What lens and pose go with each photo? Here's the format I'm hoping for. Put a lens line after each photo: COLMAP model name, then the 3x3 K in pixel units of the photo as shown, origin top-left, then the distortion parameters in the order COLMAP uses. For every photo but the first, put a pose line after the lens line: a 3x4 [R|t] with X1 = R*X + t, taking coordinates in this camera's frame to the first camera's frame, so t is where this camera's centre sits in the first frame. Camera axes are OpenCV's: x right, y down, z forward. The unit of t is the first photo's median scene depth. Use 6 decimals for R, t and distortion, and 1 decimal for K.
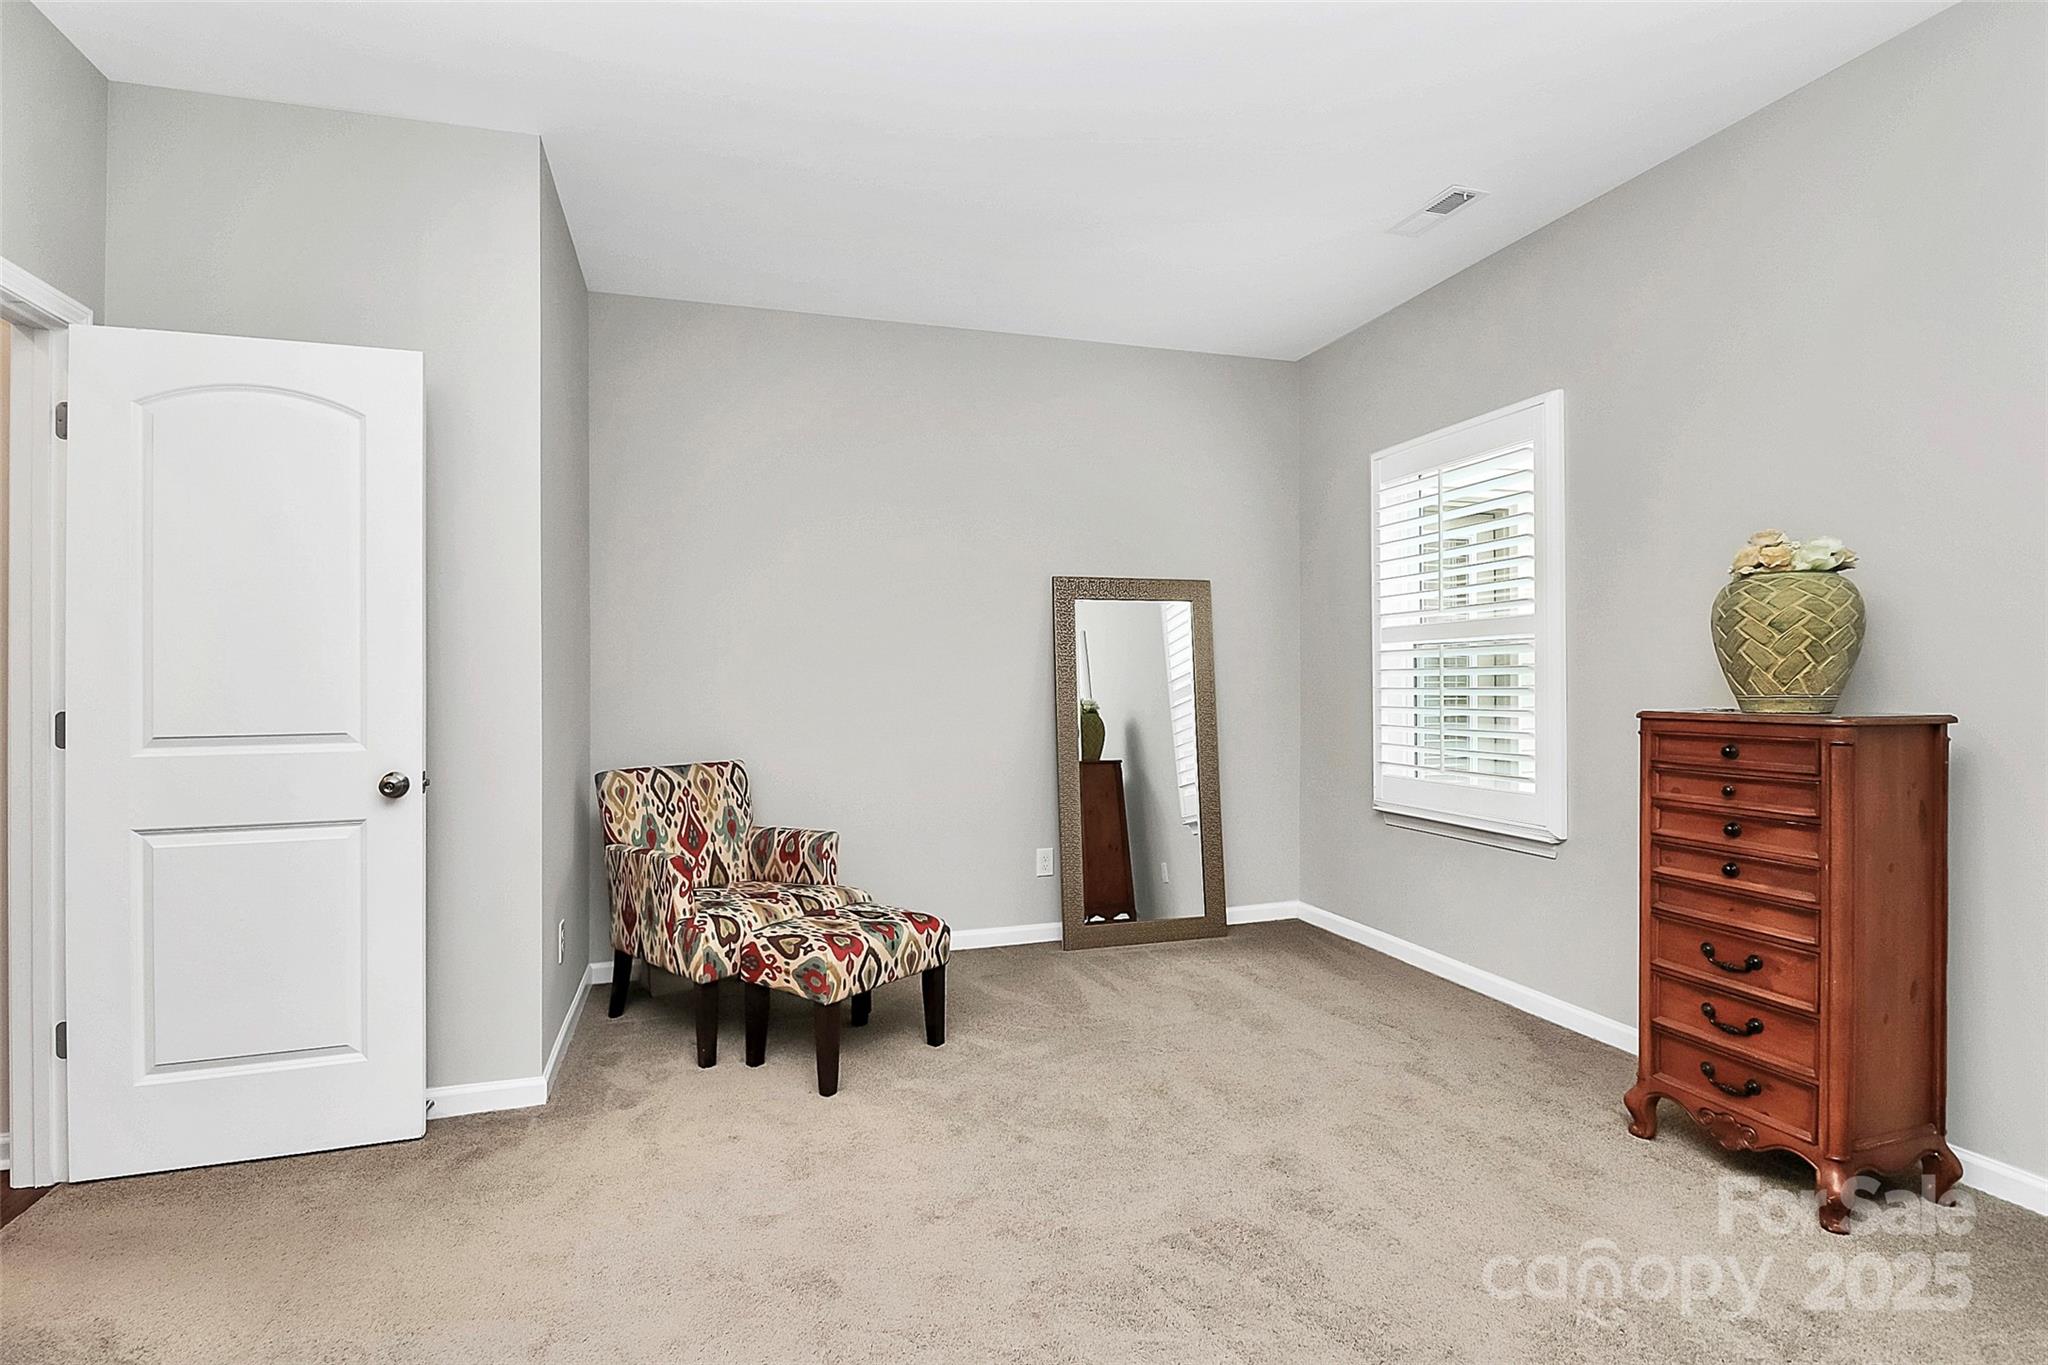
lens RADIAL K [[977.5, 0, 1021.5], [0, 977.5, 674.9], [0, 0, 1]] dist [0.001288, -0.008411]
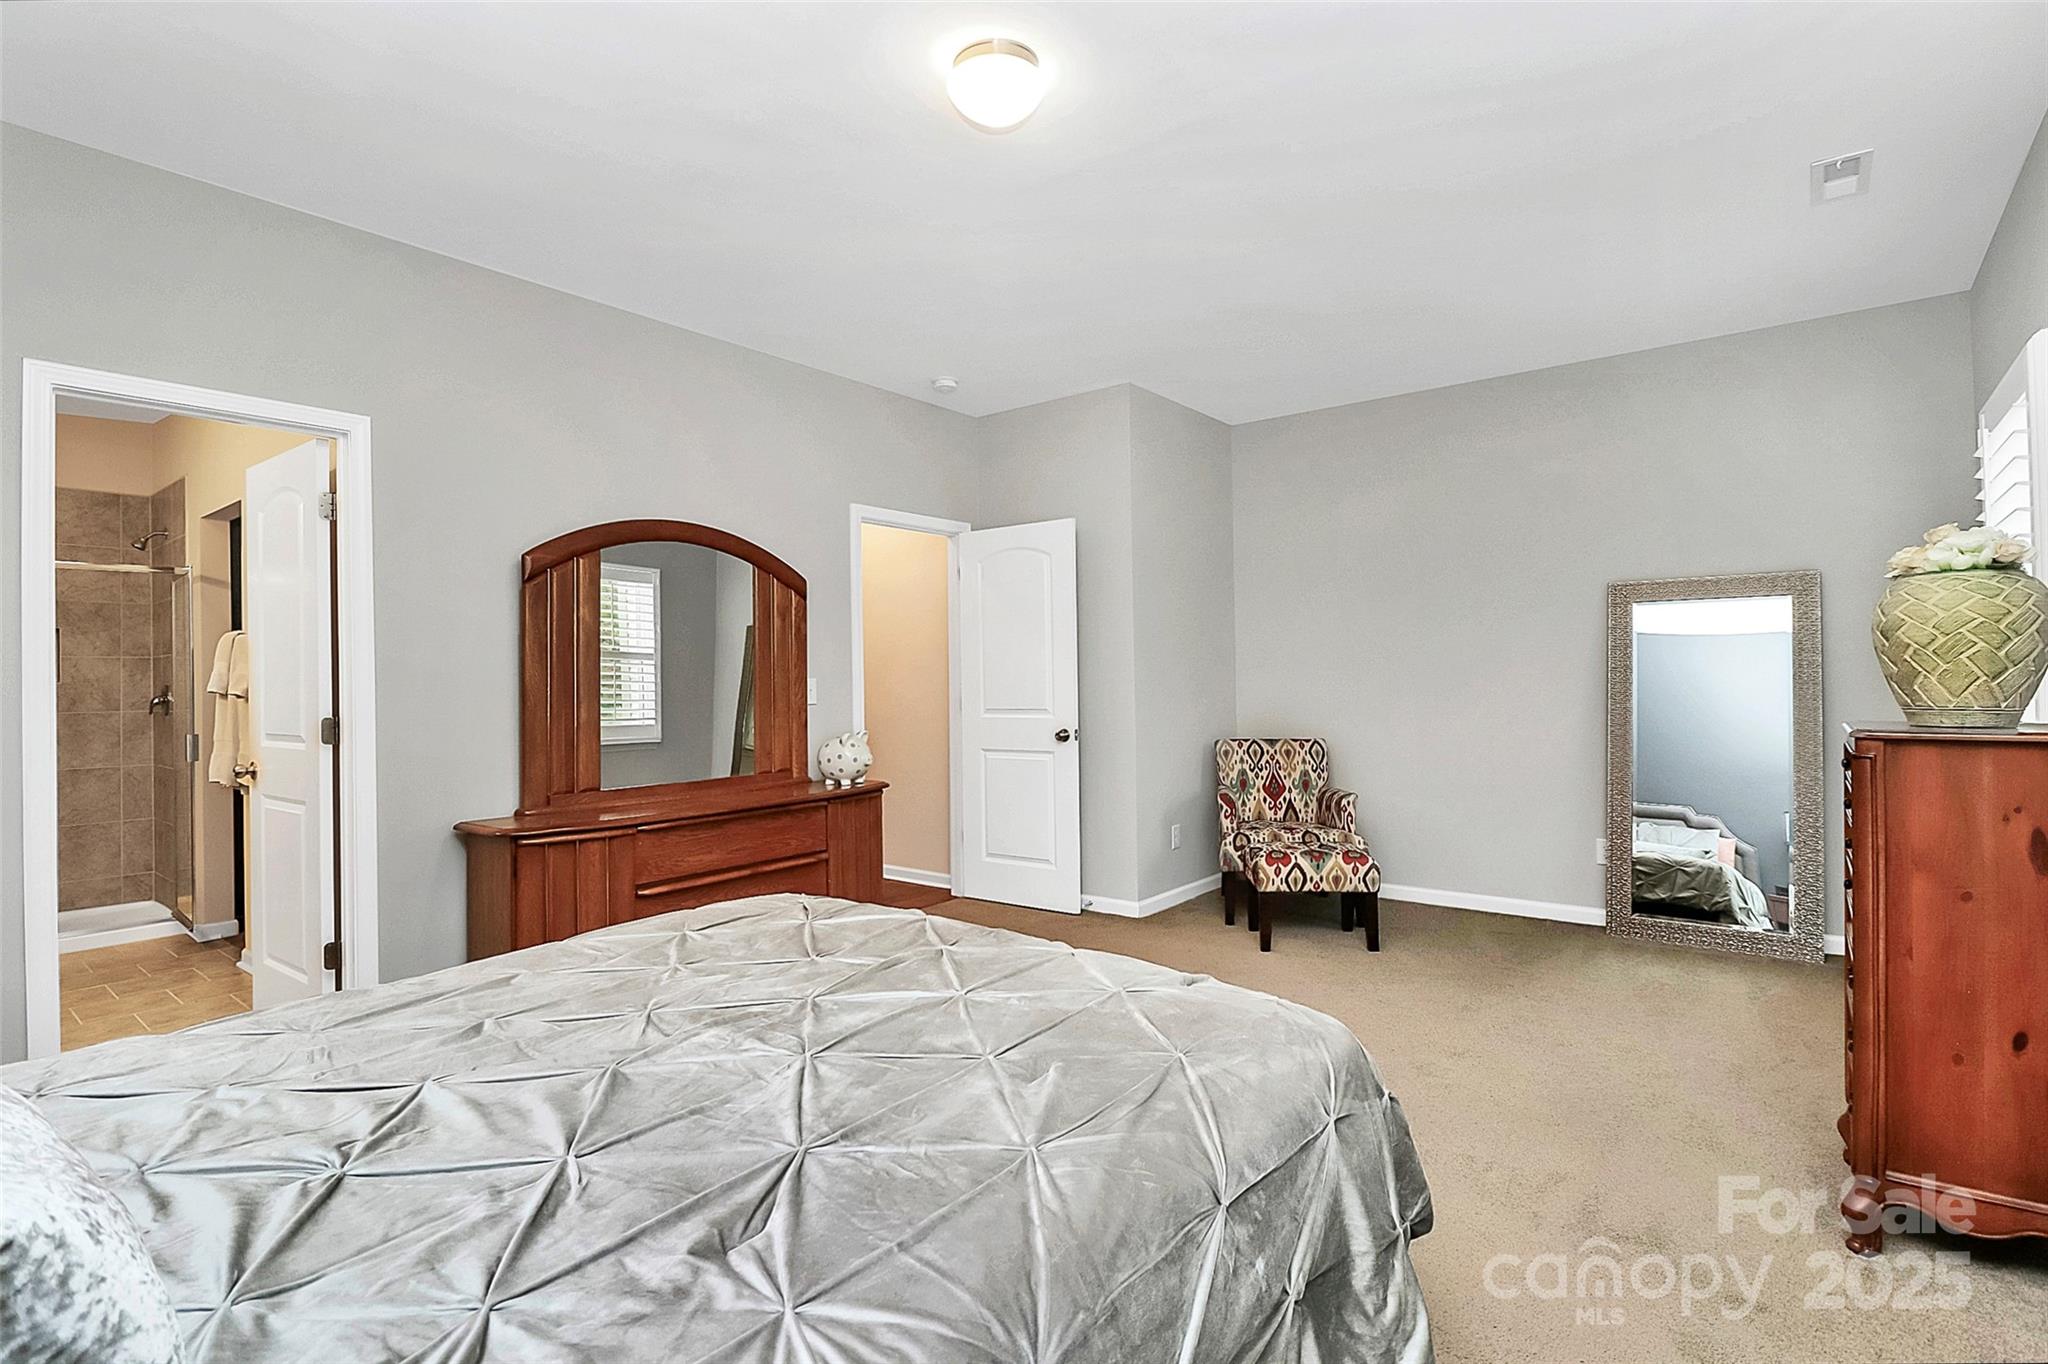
lens RADIAL K [[977.5, 0, 1027.9], [0, 977.5, 676.8], [0, 0, 1]] dist [0.001288, -0.008411]
pose [[0.570511, 0.000195, -0.821290, 0.669929], [0.008417, 0.999946, 0.006084, -0.013314], [0.821247, -0.010384, 0.570479, -0.144320]]
